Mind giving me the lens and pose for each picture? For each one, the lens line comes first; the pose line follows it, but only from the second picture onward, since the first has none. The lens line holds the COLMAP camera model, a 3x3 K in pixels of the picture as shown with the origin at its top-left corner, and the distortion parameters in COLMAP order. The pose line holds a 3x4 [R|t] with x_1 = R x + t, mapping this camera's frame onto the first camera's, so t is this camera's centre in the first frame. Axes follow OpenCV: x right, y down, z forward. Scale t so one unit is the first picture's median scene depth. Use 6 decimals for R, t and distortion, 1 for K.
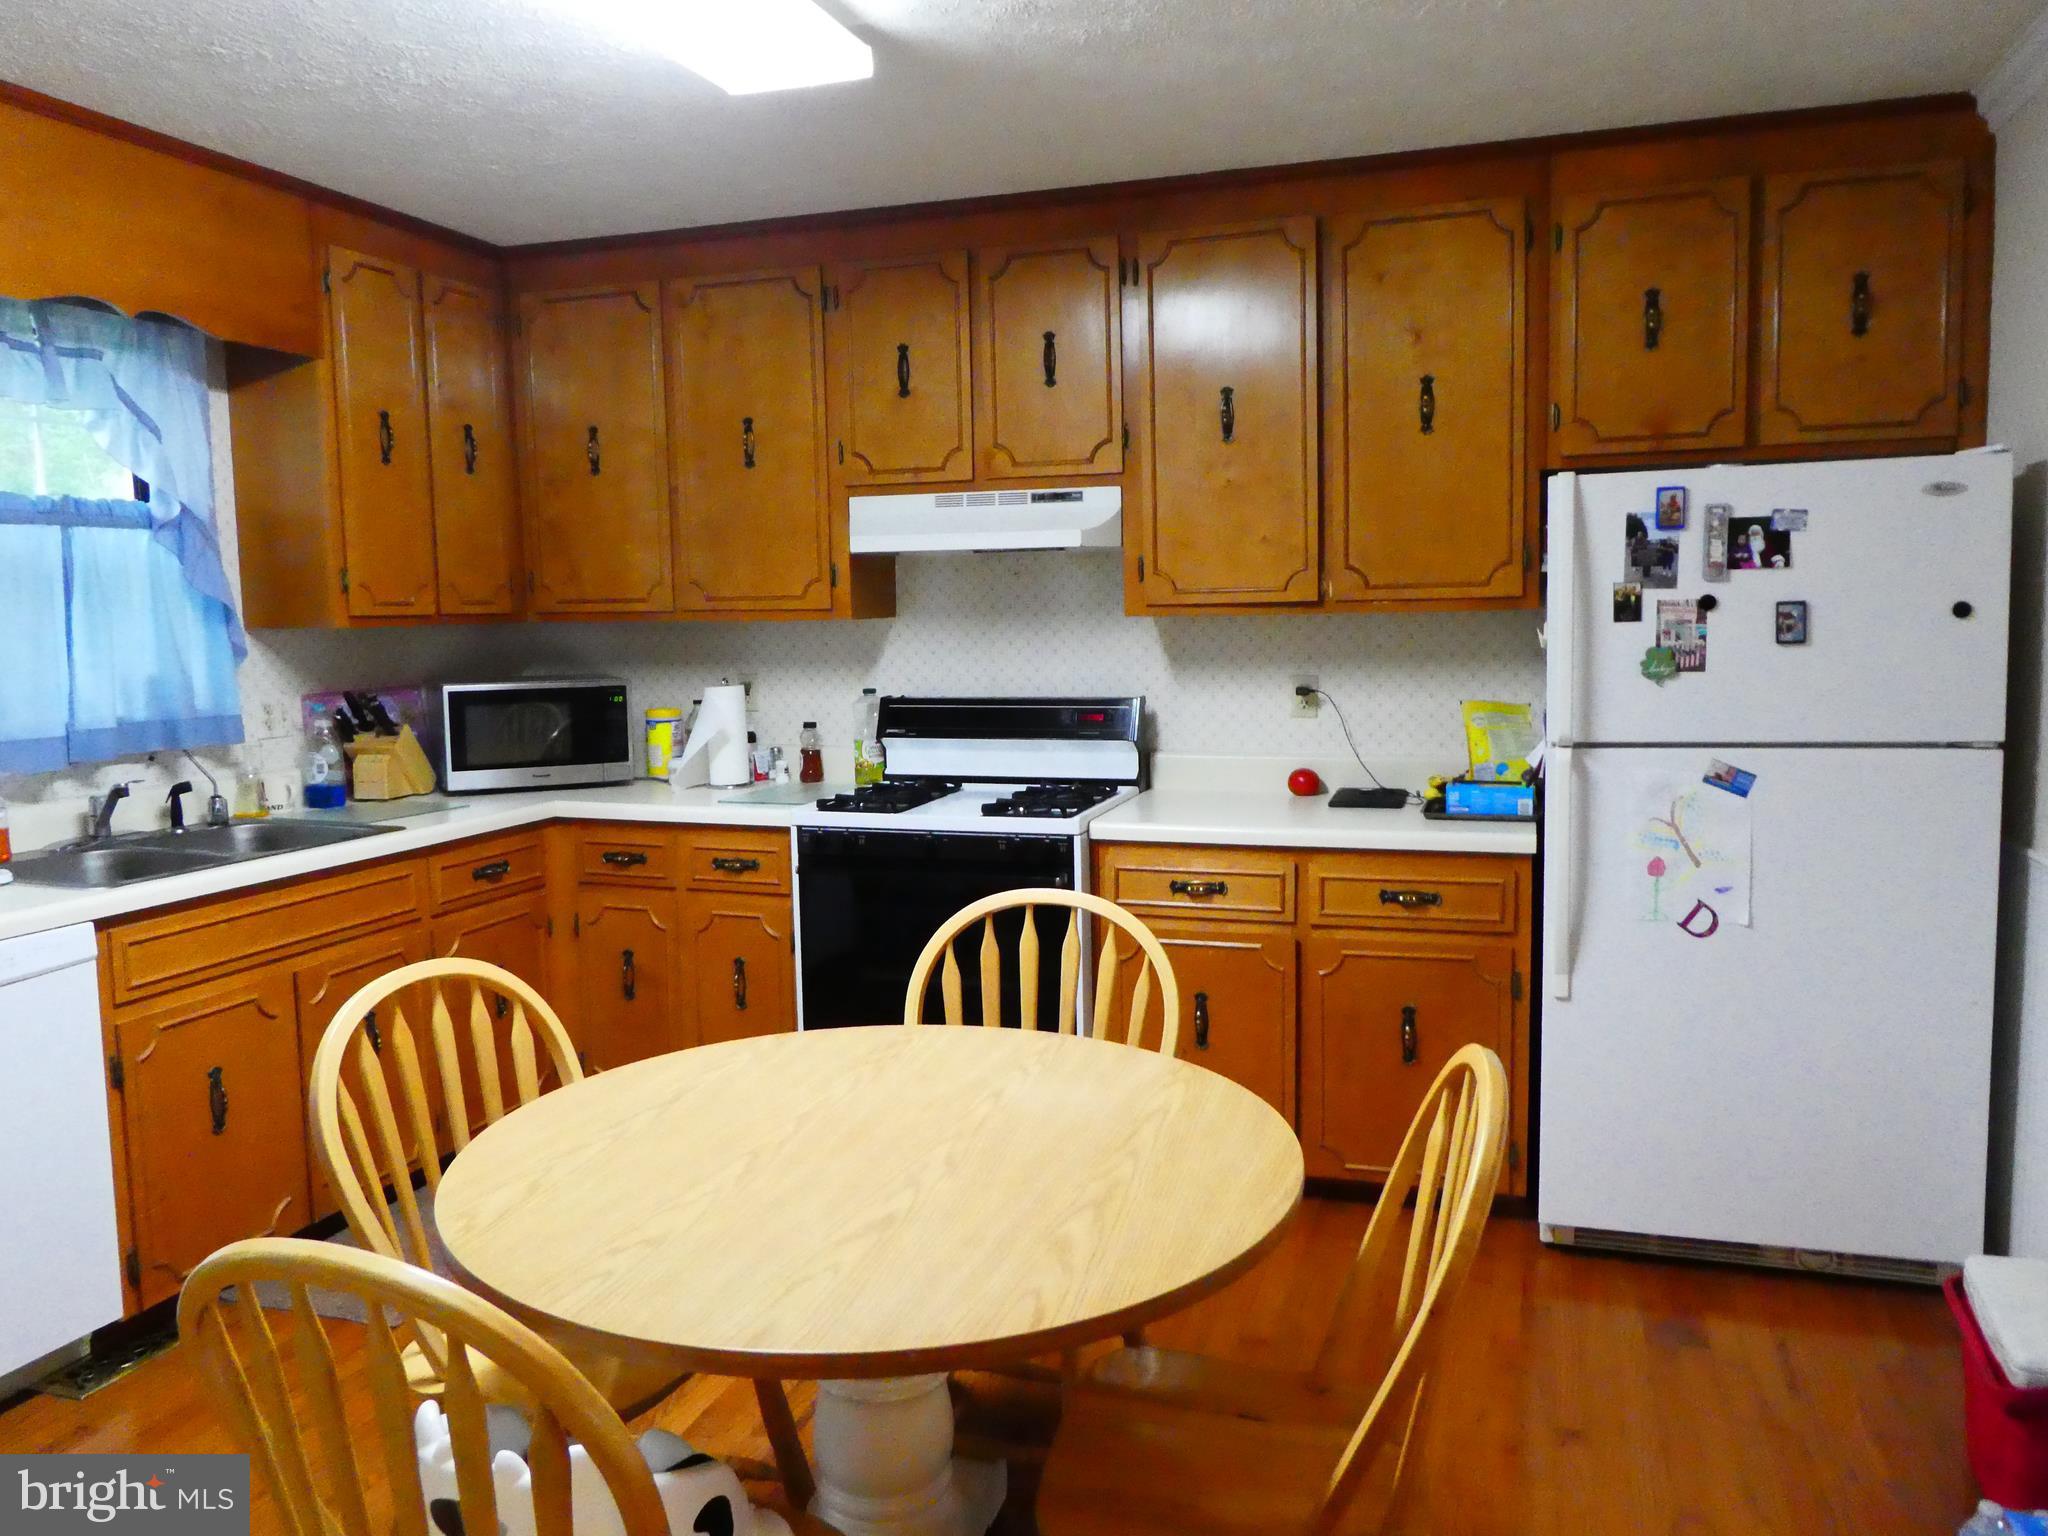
lens RADIAL K [[1460.2, 0, 1033.6], [0, 1460.2, 755.8], [0, 0, 1]] dist [-0.031404, -0.008233]
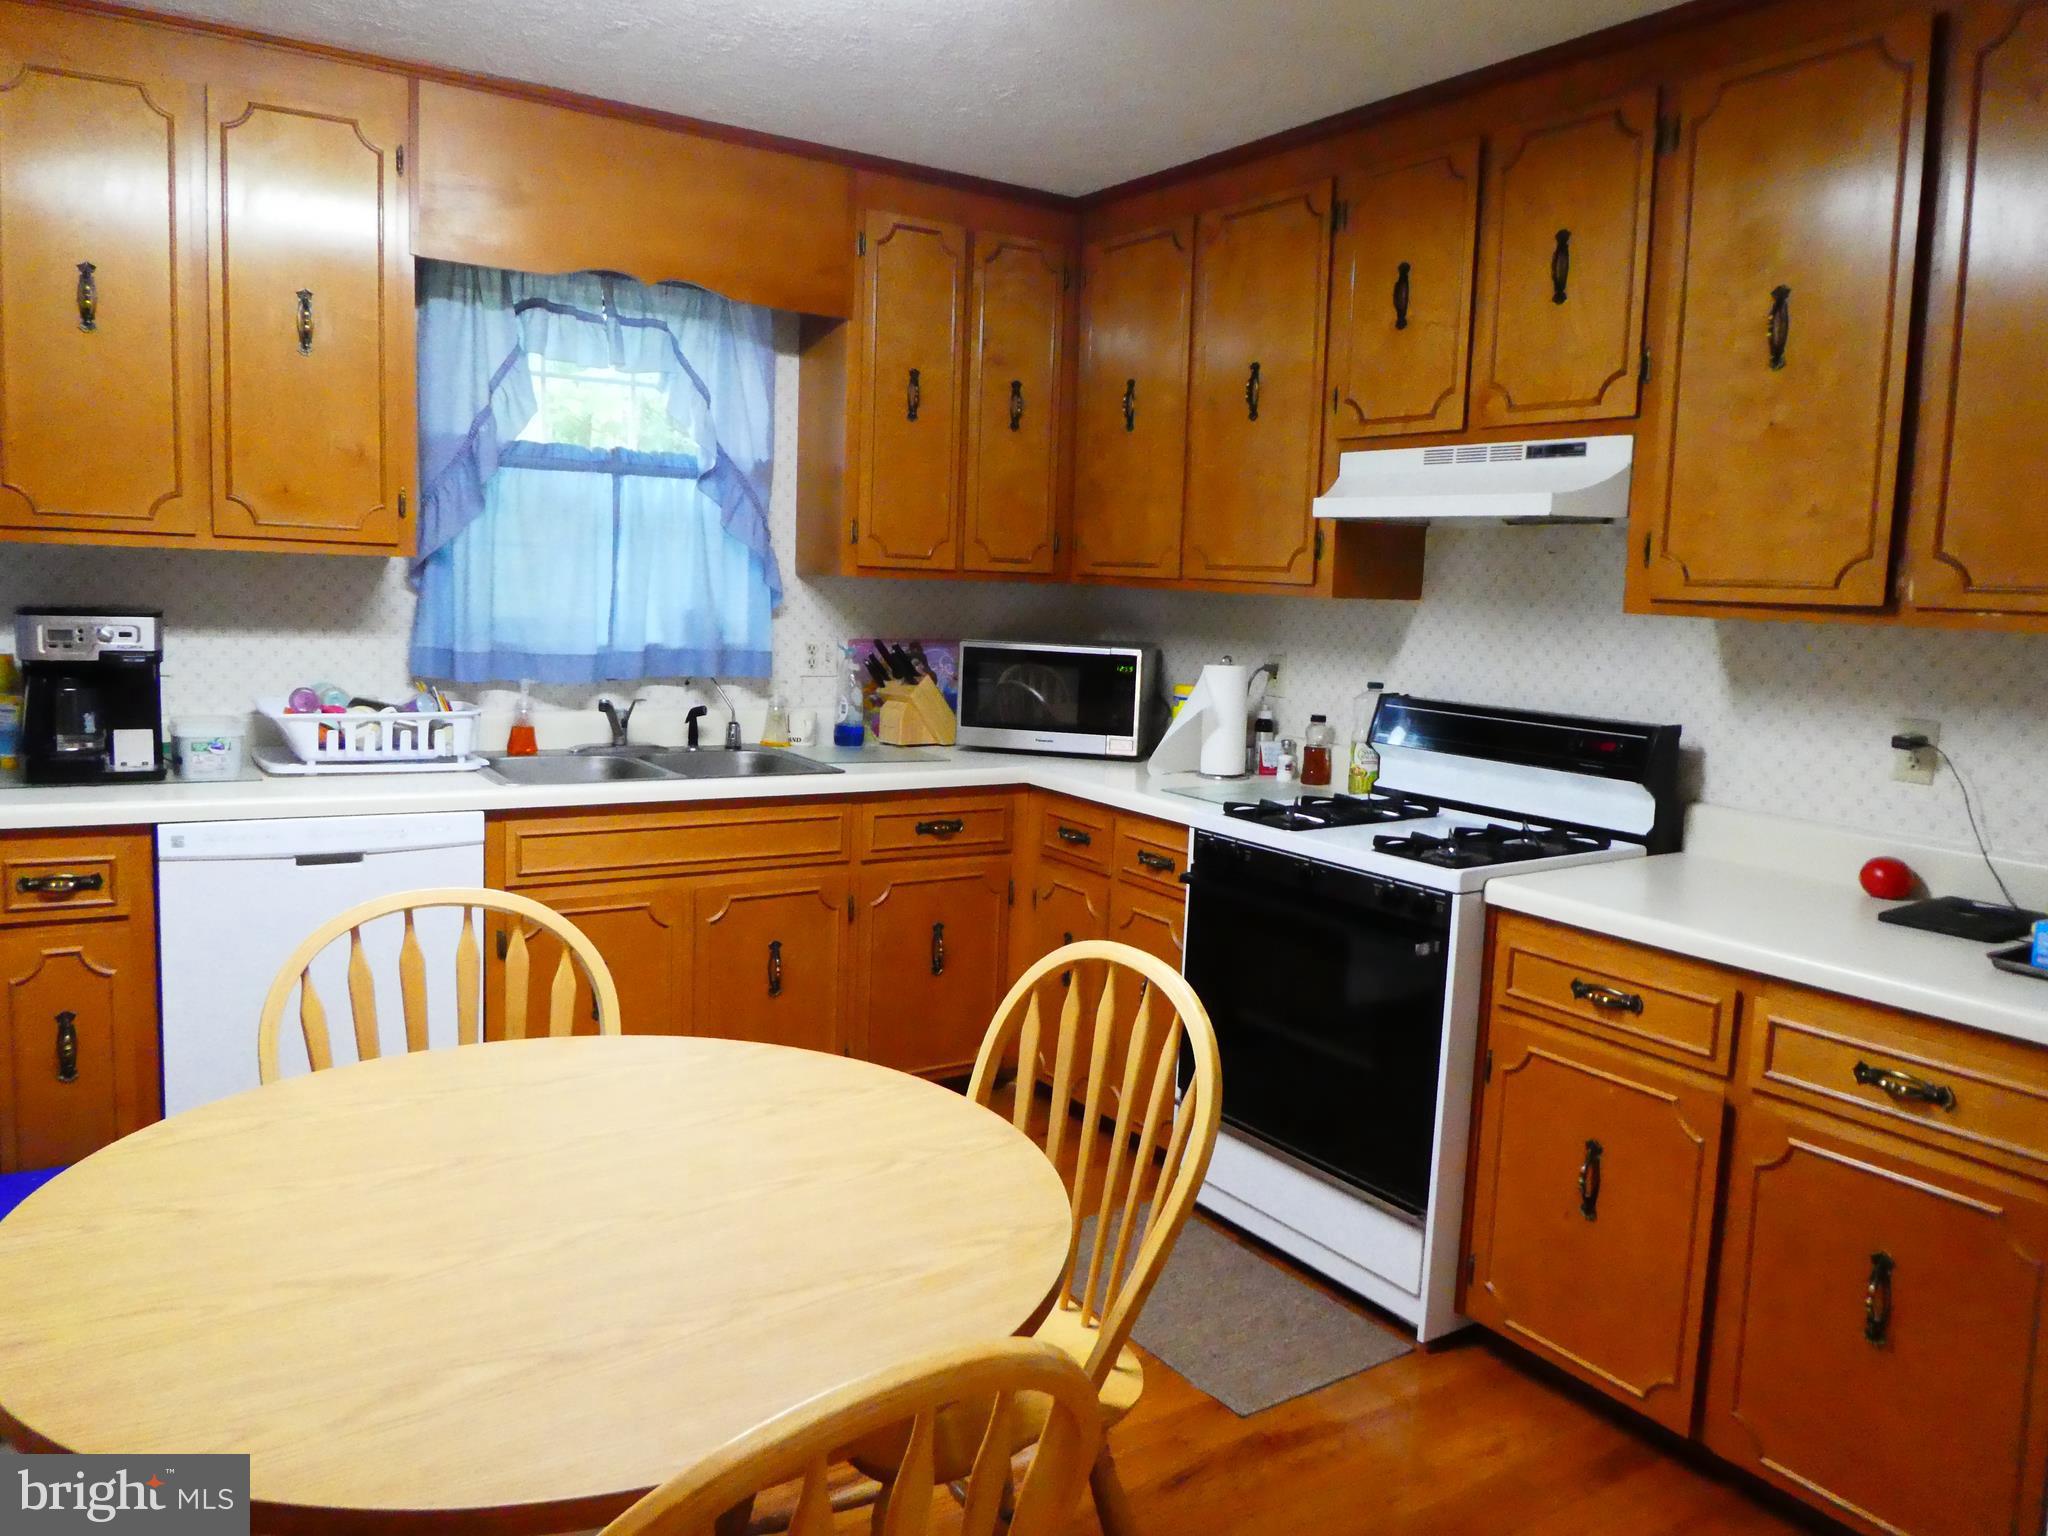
lens RADIAL K [[1460.2, 0, 1019.5], [0, 1460.2, 761.9], [0, 0, 1]] dist [-0.031404, -0.008233]
pose [[0.782988, 0.122945, -0.609766, 0.280203], [-0.113634, 0.992048, 0.054107, -0.026255], [0.611570, 0.026925, 0.790732, 0.241028]]
